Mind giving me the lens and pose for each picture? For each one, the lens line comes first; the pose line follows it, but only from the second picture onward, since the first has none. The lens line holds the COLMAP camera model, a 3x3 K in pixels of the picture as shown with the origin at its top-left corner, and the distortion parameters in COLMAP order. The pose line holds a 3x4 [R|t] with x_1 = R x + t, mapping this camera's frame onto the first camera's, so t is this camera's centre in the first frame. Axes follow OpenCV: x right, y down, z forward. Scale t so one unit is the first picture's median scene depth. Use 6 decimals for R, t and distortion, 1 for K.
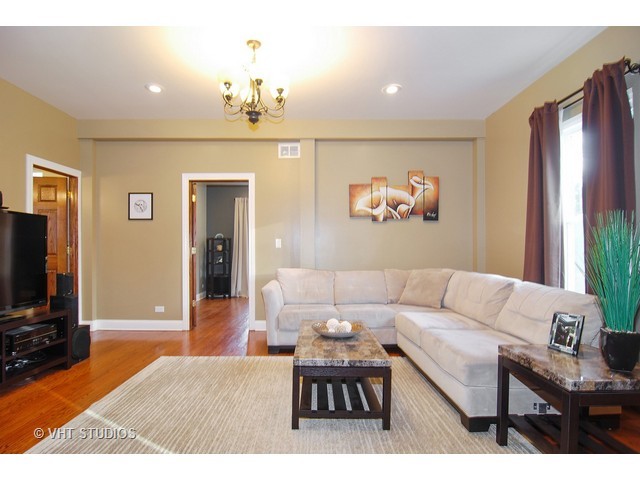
lens RADIAL K [[352.3, 0, 311.7], [0, 352.3, 241.6], [0, 0, 1]] dist [-0.021186, -0.001011]
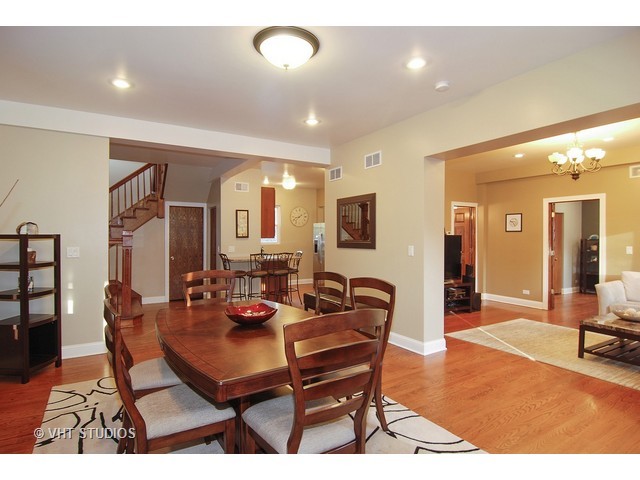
lens RADIAL K [[352.3, 0, 311.7], [0, 352.3, 241.6], [0, 0, 1]] dist [-0.021186, -0.001011]
pose [[0.517440, 0.017338, -0.855544, 0.372288], [0.008733, 0.999636, 0.025540, -0.068221], [0.855675, -0.020687, 0.517100, -0.556454]]
